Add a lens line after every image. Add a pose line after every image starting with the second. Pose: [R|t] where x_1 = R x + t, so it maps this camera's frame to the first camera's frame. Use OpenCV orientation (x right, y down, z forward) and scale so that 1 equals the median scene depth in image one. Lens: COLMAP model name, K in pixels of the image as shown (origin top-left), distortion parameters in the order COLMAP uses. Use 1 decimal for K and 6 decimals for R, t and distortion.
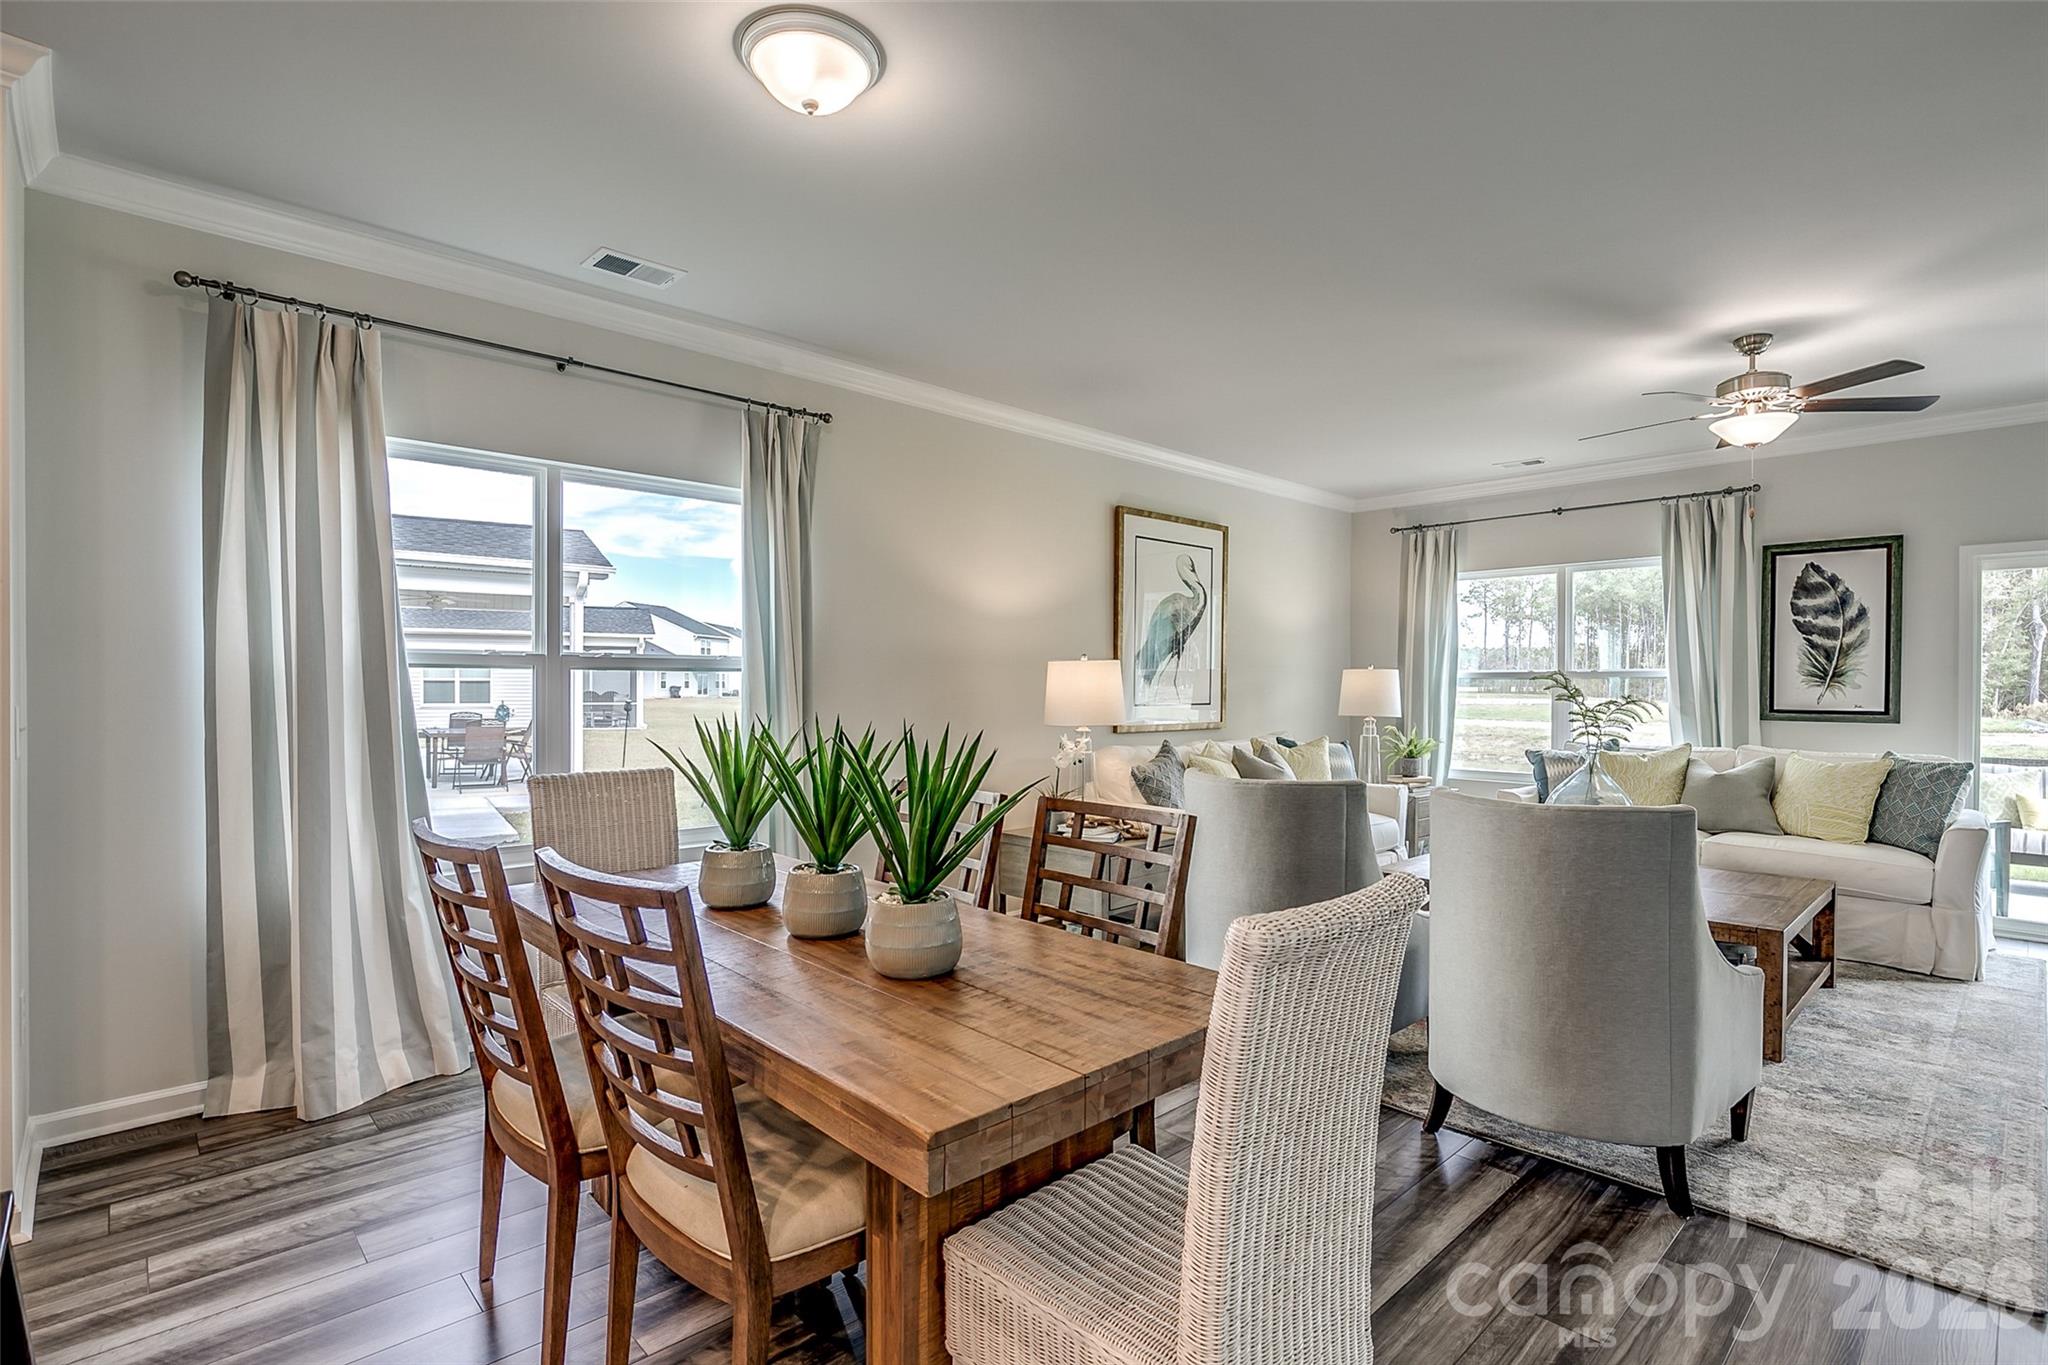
lens RADIAL K [[940.9, 0, 1025.0], [0, 940.9, 698.1], [0, 0, 1]] dist [-0.013756, 0.002600]
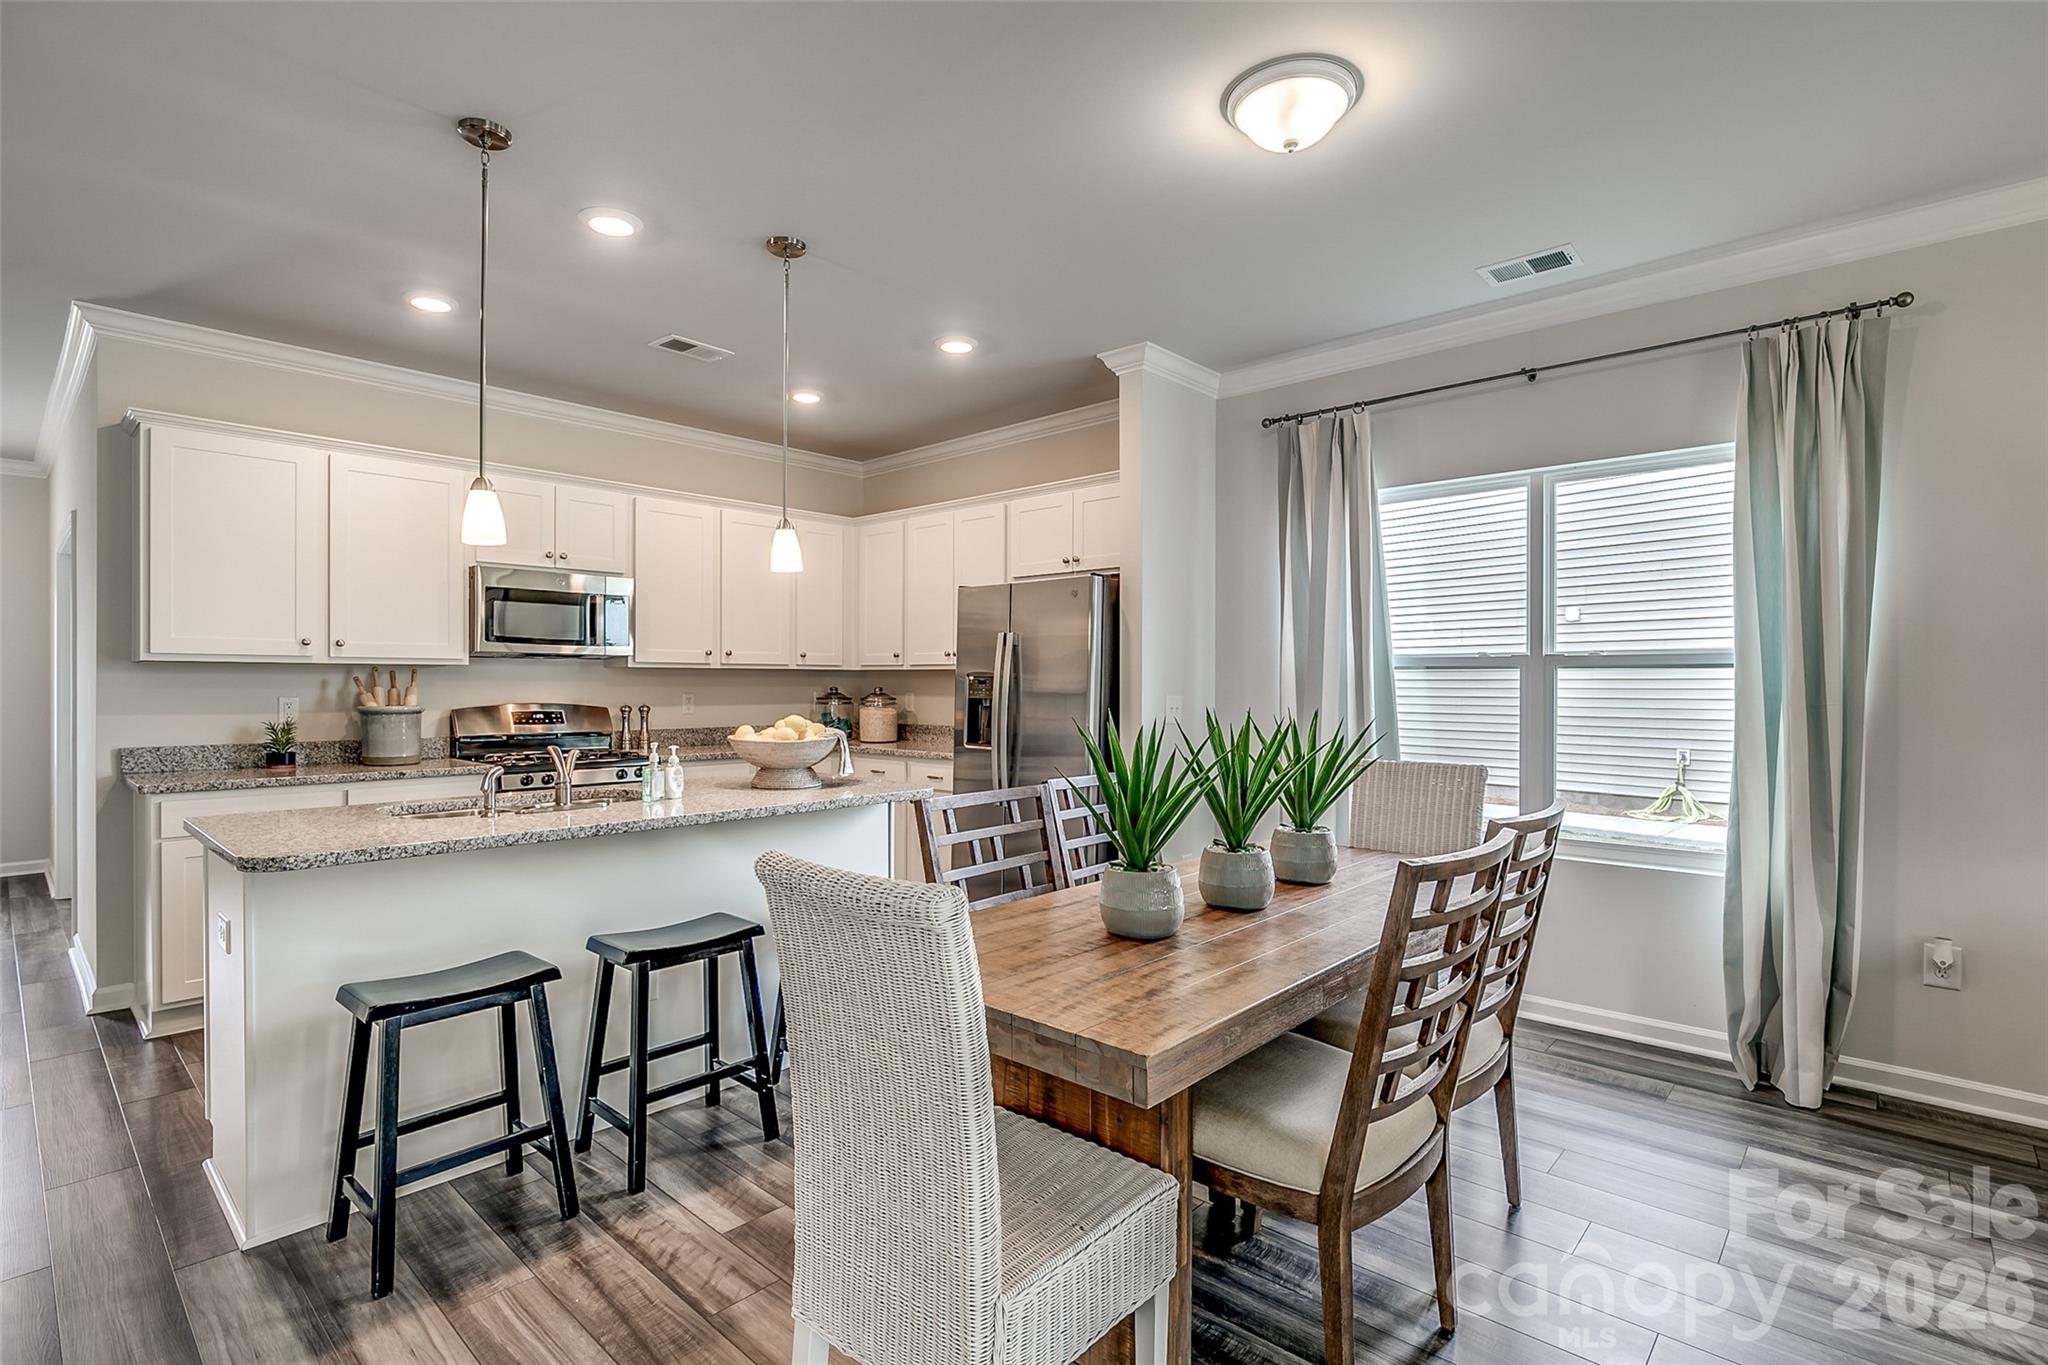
lens RADIAL K [[940.9, 0, 1026.9], [0, 940.9, 678.7], [0, 0, 1]] dist [-0.013756, 0.002600]
pose [[0.103638, 0.003383, -0.994609, 1.215890], [-0.010405, 0.999943, 0.002317, -0.038671], [0.994561, 0.010109, 0.103667, 0.849812]]
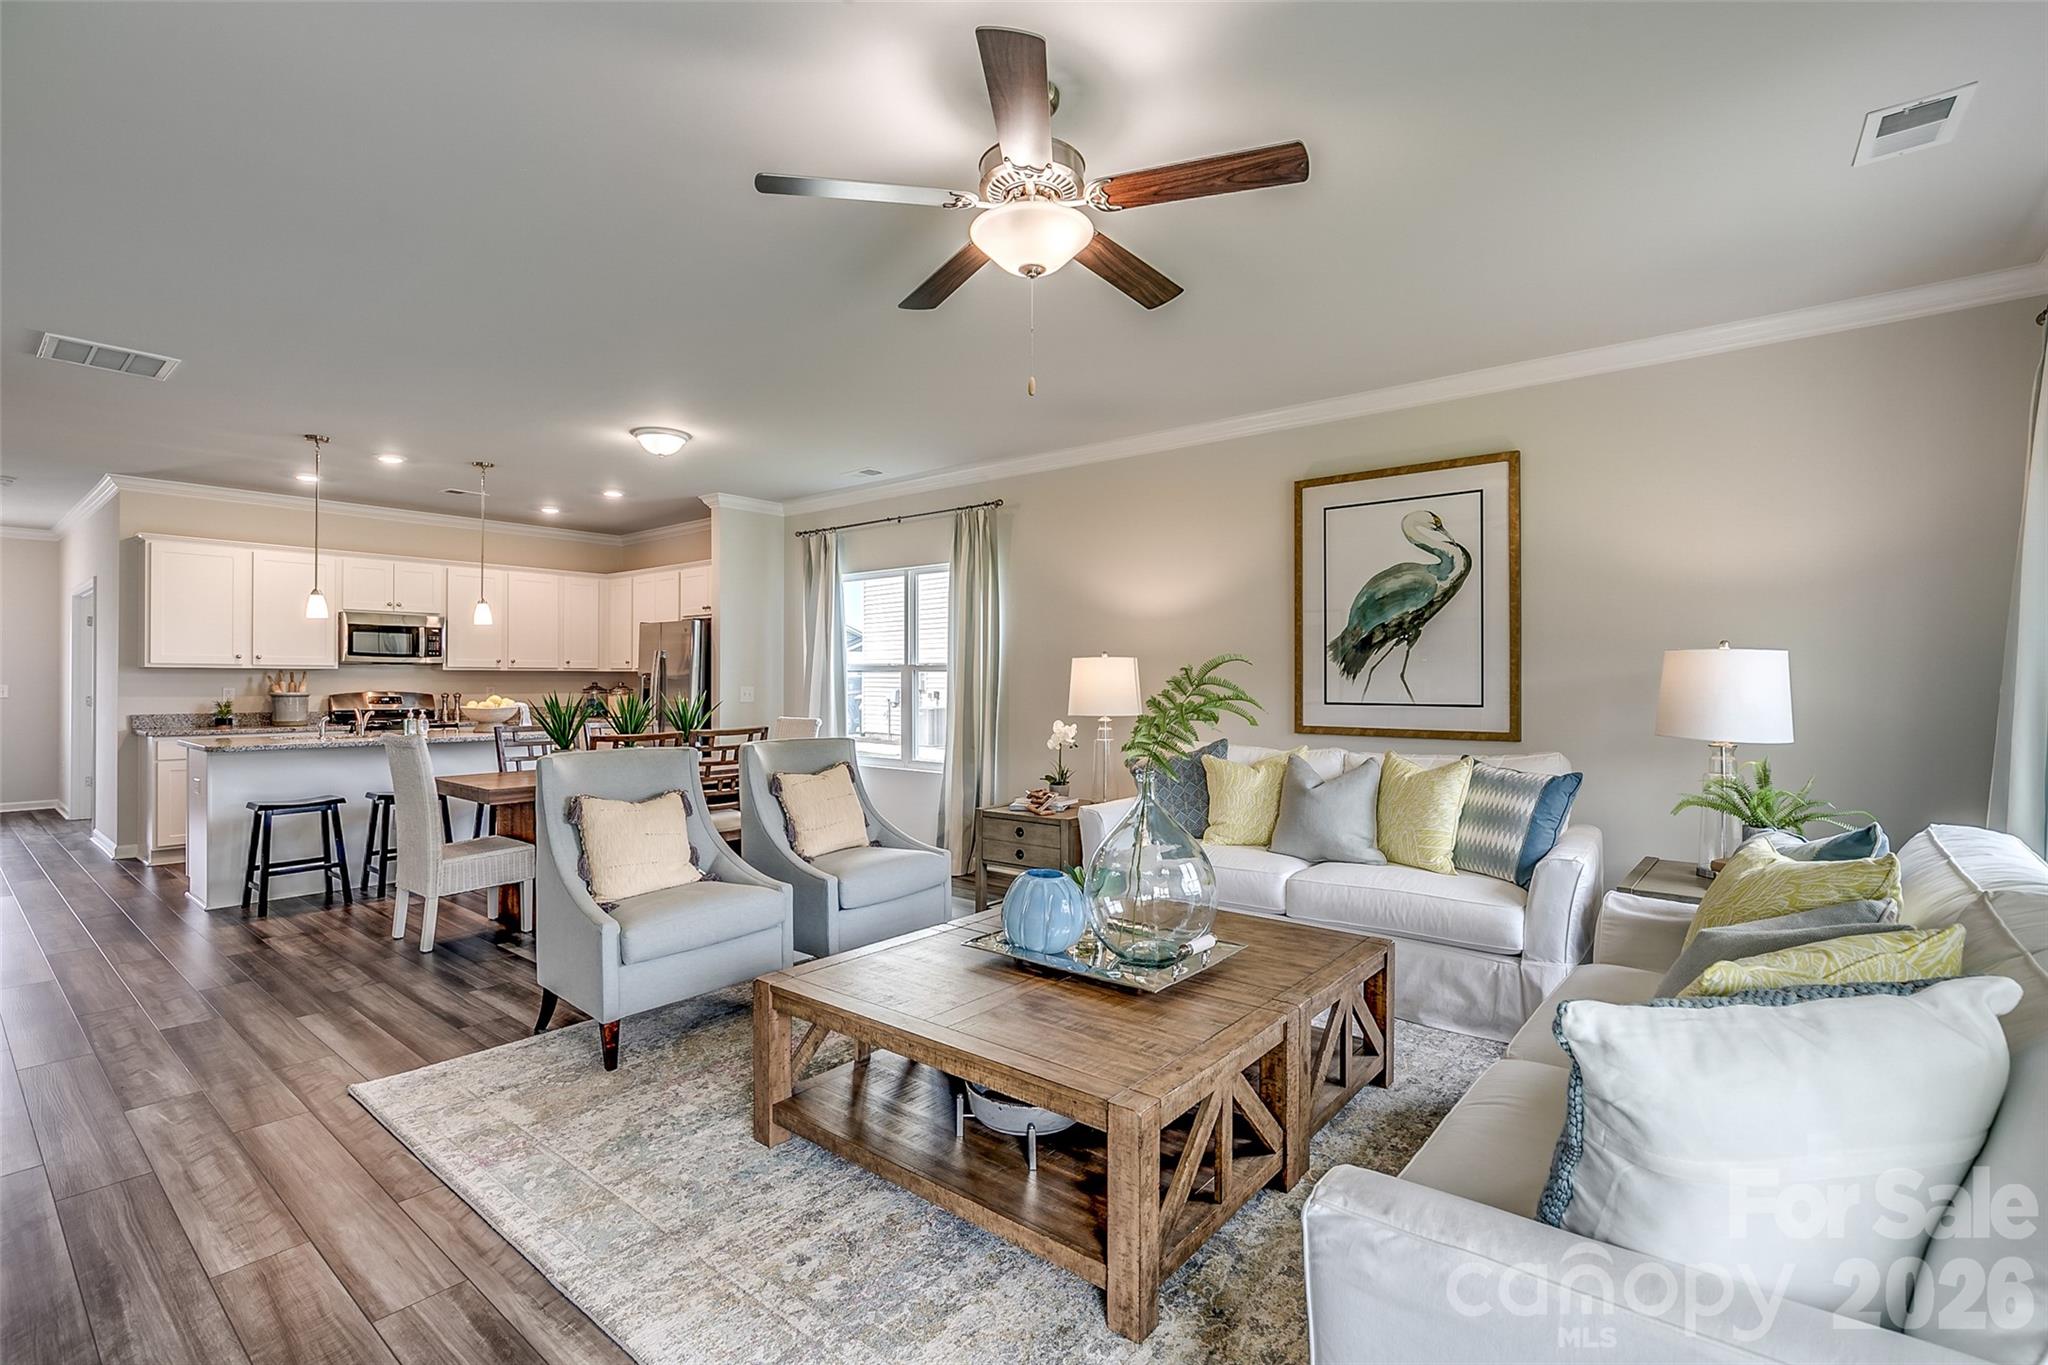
lens RADIAL K [[940.9, 0, 1062.1], [0, 940.9, 674.6], [0, 0, 1]] dist [-0.013756, 0.002600]
pose [[0.158905, 0.000332, -0.987294, 3.870422], [-0.010432, 0.999945, -0.001343, -0.061001], [0.987239, 0.010513, 0.158899, 2.573600]]
